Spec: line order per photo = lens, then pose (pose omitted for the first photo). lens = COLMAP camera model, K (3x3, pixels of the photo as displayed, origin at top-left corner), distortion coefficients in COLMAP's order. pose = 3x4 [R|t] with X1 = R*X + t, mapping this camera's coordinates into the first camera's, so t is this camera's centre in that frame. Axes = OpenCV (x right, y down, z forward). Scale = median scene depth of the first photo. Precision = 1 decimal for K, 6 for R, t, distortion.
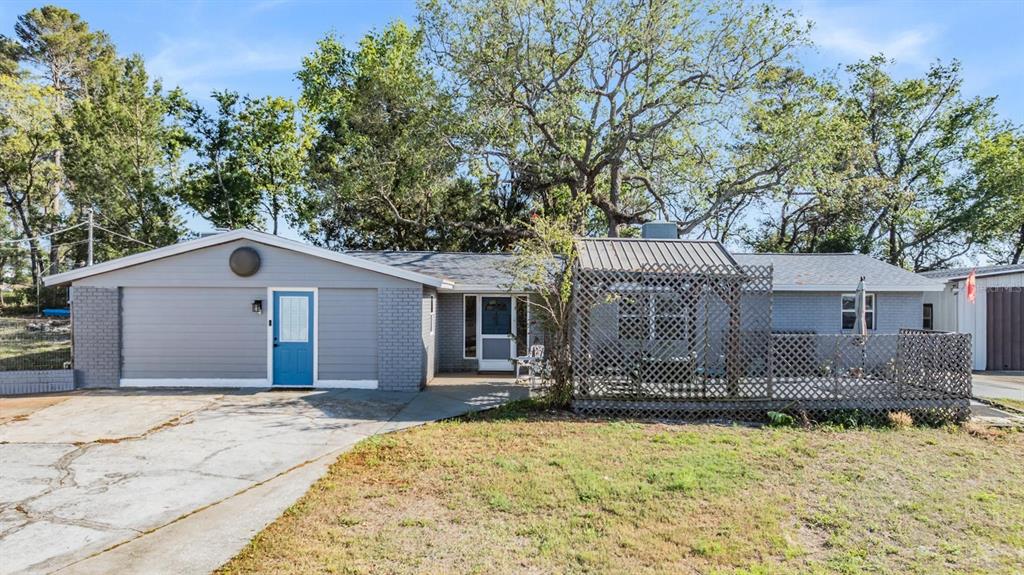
lens RADIAL K [[749.4, 0, 512.0], [0, 749.4, 287.5], [0, 0, 1]] dist [-0.006709, 0.000076]
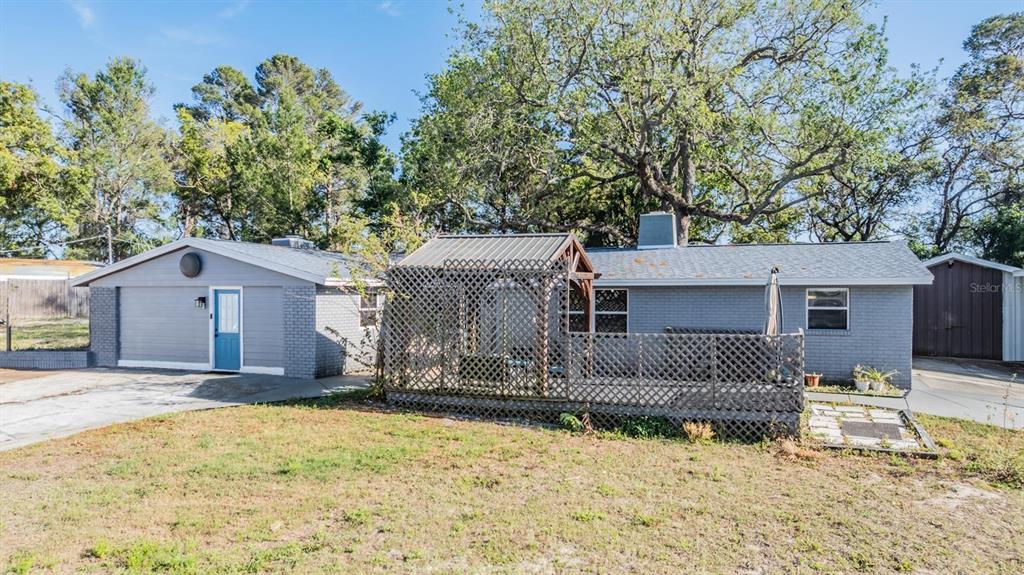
lens RADIAL K [[756.7, 0, 512.2], [0, 756.7, 264.3], [0, 0, 1]] dist [0.006633, 0.001118]
pose [[0.919821, -0.019033, -0.391876, 0.613301], [0.008129, 0.999533, -0.029463, 0.004538], [0.392253, 0.023915, 0.919546, 0.085307]]
